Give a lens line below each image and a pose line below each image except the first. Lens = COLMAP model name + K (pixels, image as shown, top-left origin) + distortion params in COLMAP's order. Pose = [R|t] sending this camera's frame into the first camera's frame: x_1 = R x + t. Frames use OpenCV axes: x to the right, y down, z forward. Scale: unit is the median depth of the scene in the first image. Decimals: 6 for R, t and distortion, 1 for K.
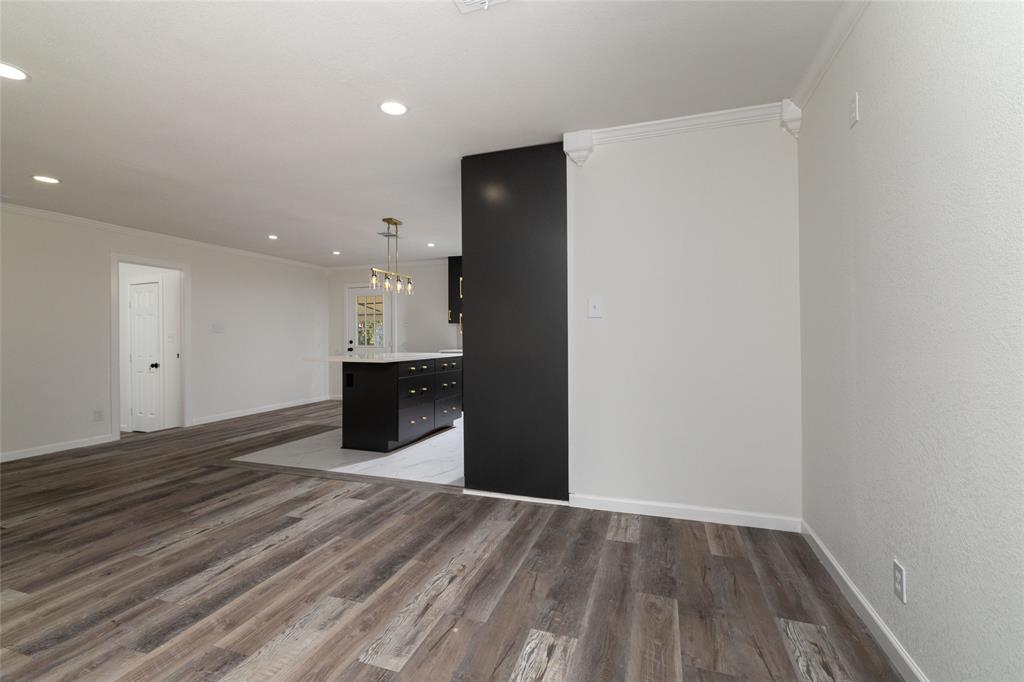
lens RADIAL K [[442.1, 0, 514.1], [0, 442.1, 340.4], [0, 0, 1]] dist [-0.001687, 0.000031]
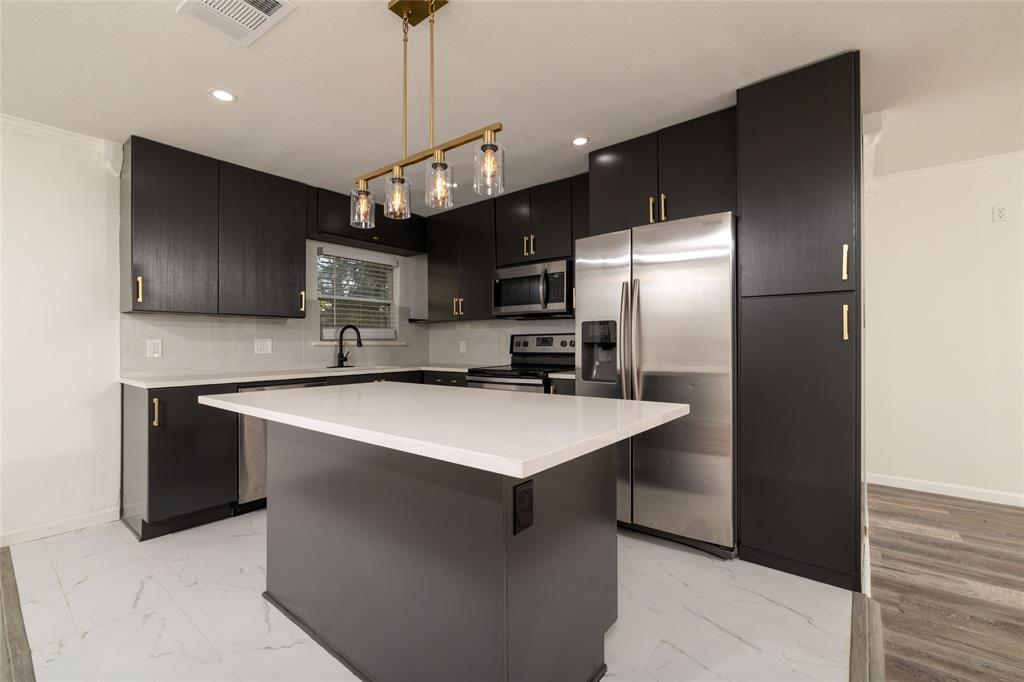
lens RADIAL K [[442.1, 0, 514.1], [0, 442.1, 340.4], [0, 0, 1]] dist [-0.001687, 0.000031]
pose [[0.345036, 0.009308, 0.938543, -1.169786], [0.004481, 0.999923, -0.011564, -0.011406], [-0.938579, 0.008195, 0.344968, 1.703738]]
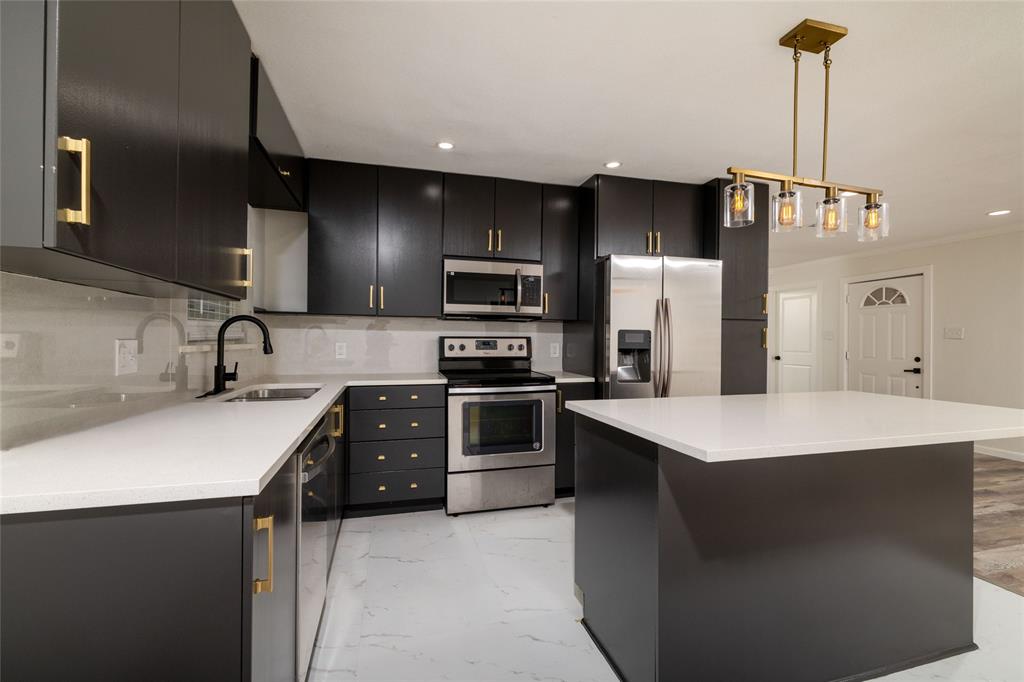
lens RADIAL K [[441.3, 0, 512.1], [0, 441.3, 339.5], [0, 0, 1]] dist [0.000102, 0.000278]
pose [[-0.561274, 0.000653, 0.827630, -0.907400], [-0.003739, 0.999987, -0.003325, -0.039159], [-0.827621, -0.004961, -0.561265, 2.926610]]
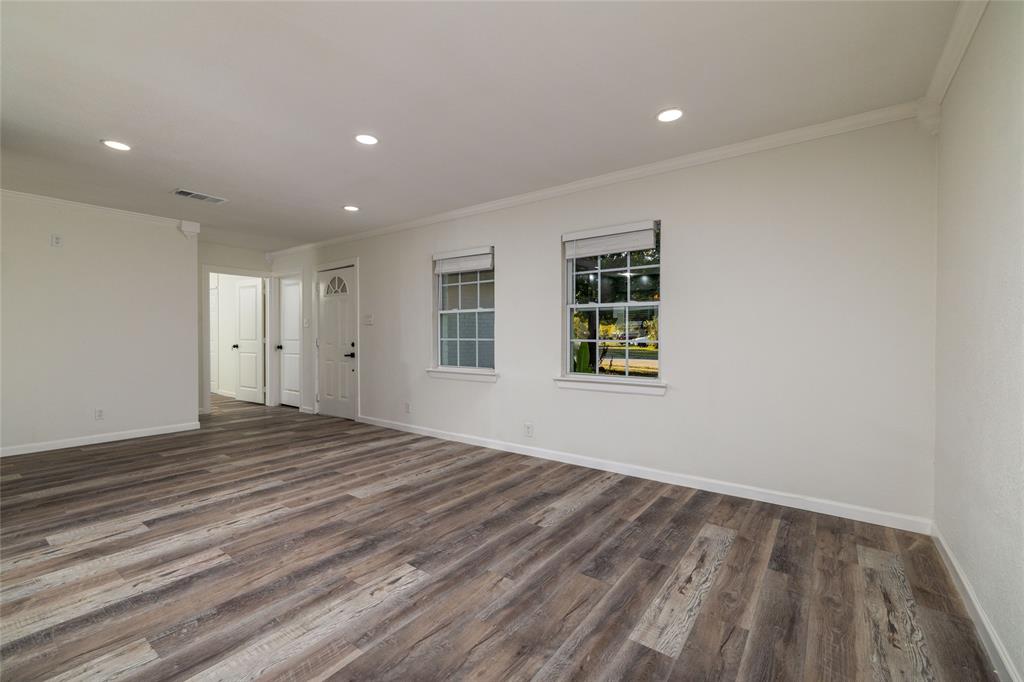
lens RADIAL K [[438.3, 0, 512.0], [0, 438.3, 341.0], [0, 0, 1]] dist [-0.001505, 0.000786]
pose [[-0.953416, -0.001550, 0.301655, -1.796853], [0.003049, 0.999886, 0.014775, -0.004201], [-0.301644, 0.015006, -0.953303, 1.948571]]
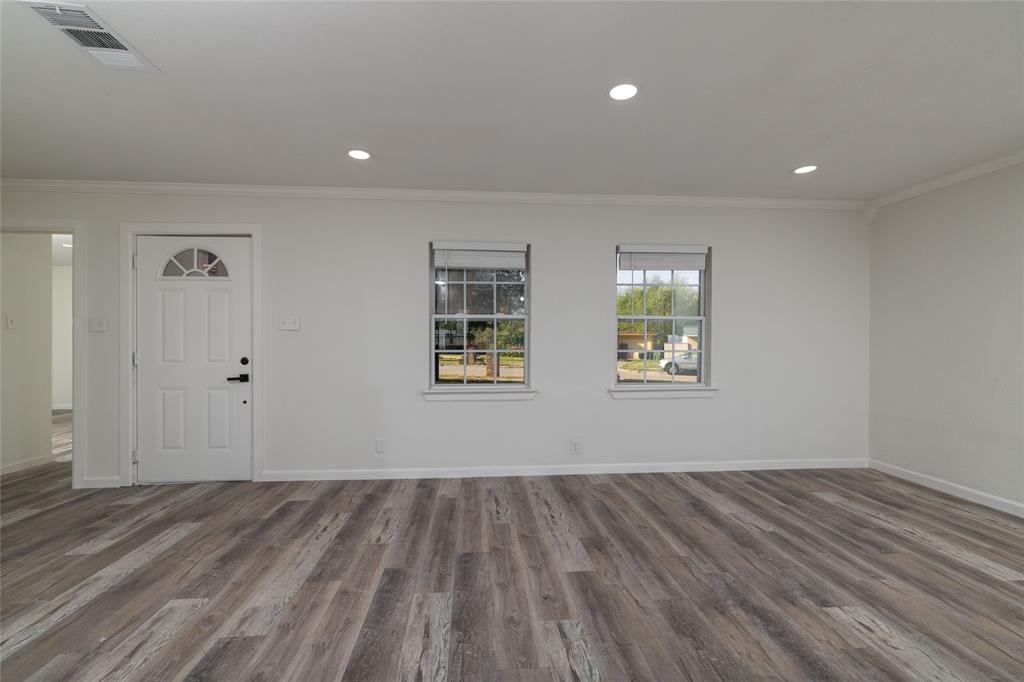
lens RADIAL K [[434.7, 0, 510.1], [0, 434.7, 345.5], [0, 0, 1]] dist [-0.000418, 0.000256]
pose [[-0.917902, 0.006298, -0.396756, -0.434237], [0.000748, 0.999900, 0.014141, -0.026757], [0.396806, 0.012683, -0.917815, 1.649555]]
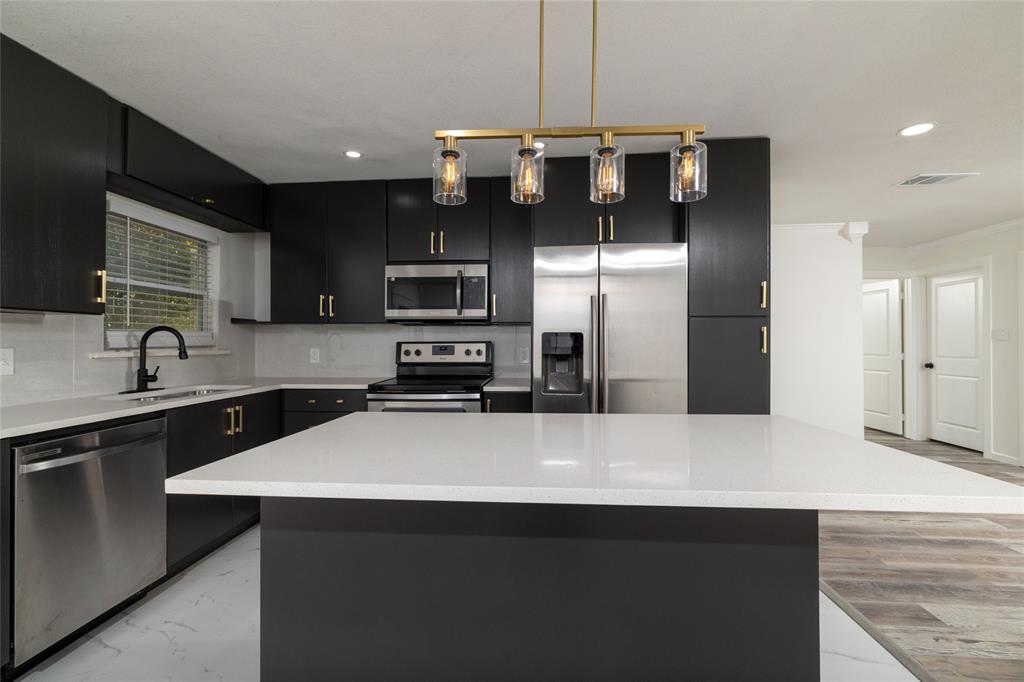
lens RADIAL K [[438.3, 0, 512.0], [0, 438.3, 341.0], [0, 0, 1]] dist [-0.001505, 0.000786]
pose [[-0.242588, 0.008644, 0.970091, -1.083657], [0.003597, 0.999961, -0.008011, -0.042964], [-0.970123, 0.001546, -0.242610, 2.287753]]
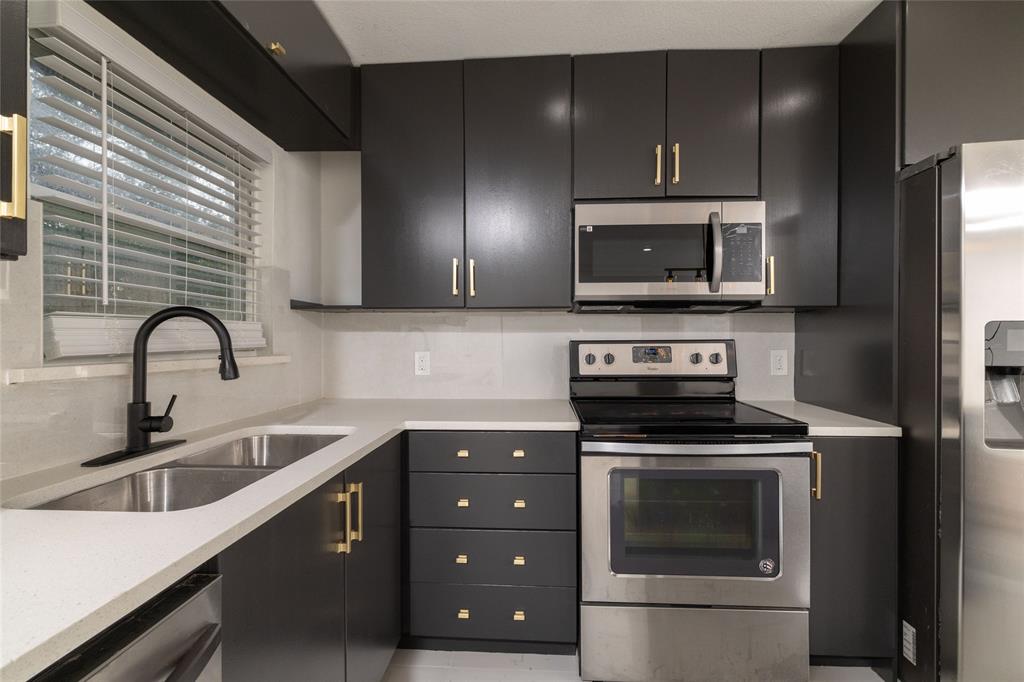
lens RADIAL K [[442.1, 0, 514.1], [0, 442.1, 340.4], [0, 0, 1]] dist [-0.001687, 0.000031]
pose [[-0.261788, 0.006451, 0.965104, -0.381903], [0.004324, 0.999975, -0.005511, -0.049190], [-0.965116, 0.002731, -0.261809, 2.643253]]
